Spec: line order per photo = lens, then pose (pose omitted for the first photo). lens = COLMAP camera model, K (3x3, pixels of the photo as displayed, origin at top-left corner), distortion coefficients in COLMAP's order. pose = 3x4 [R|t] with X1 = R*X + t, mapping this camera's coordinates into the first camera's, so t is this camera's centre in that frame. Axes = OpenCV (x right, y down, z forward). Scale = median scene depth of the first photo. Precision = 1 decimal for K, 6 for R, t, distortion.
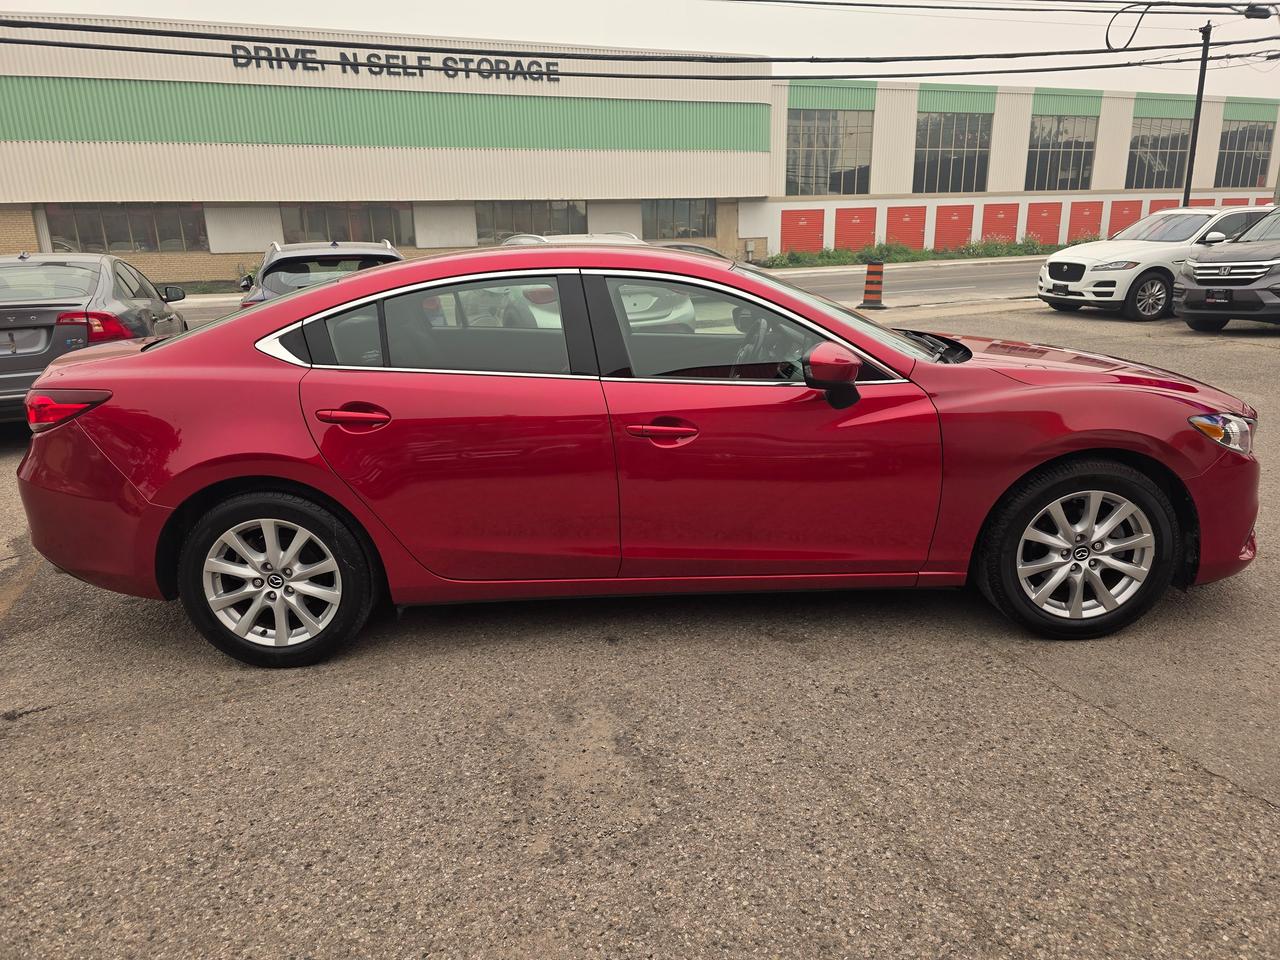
lens RADIAL K [[874.8, 0, 645.4], [0, 874.8, 482.9], [0, 0, 1]] dist [0.030777, -0.037154]
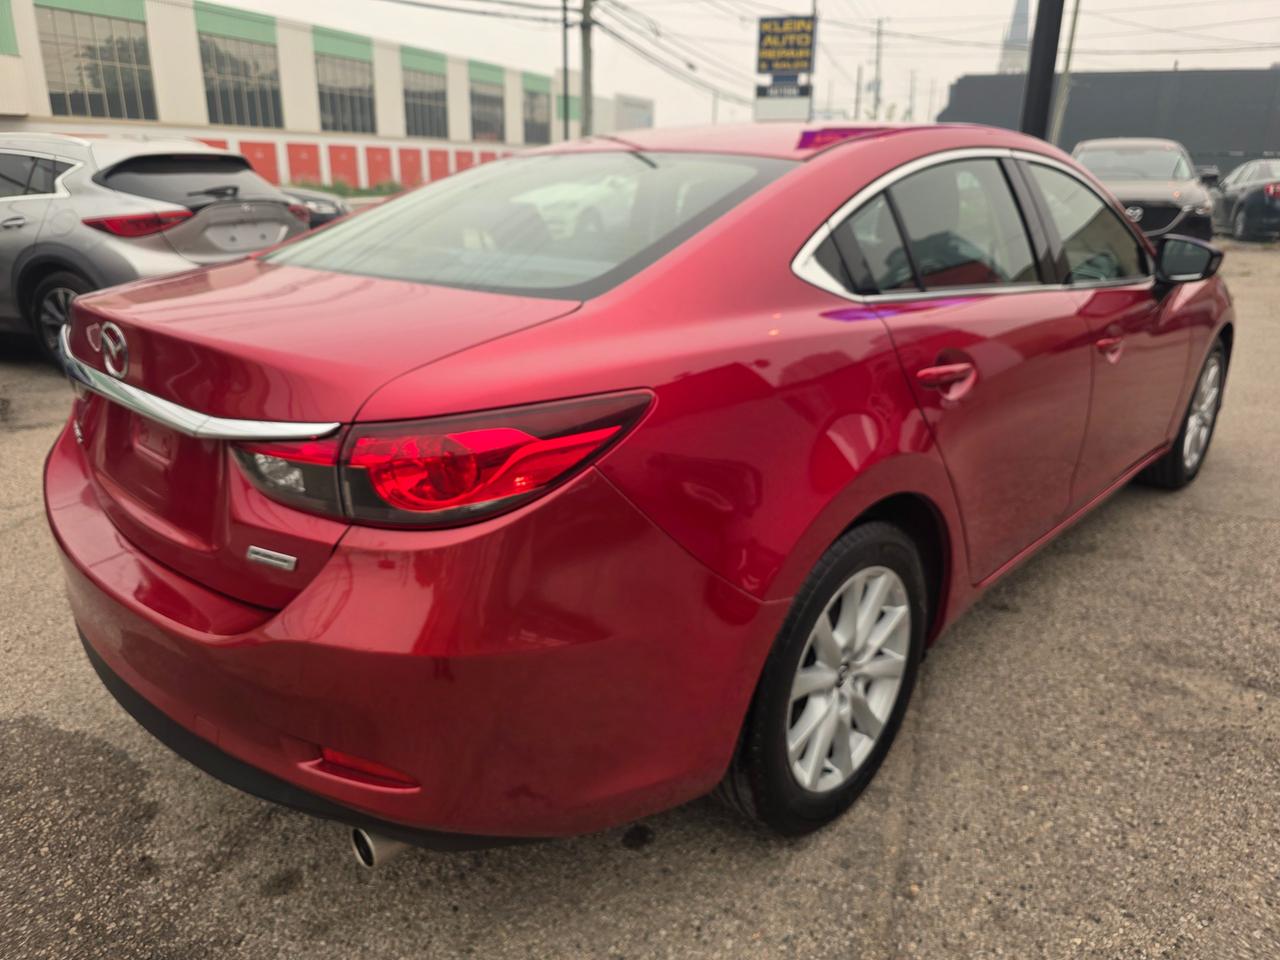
lens RADIAL K [[874.8, 0, 642.9], [0, 874.8, 484.4], [0, 0, 1]] dist [0.030777, -0.037154]
pose [[0.685678, -0.209088, 0.697229, -0.904338], [0.169547, 0.977387, 0.126365, -0.110606], [-0.707884, 0.031568, 0.705623, 0.689925]]
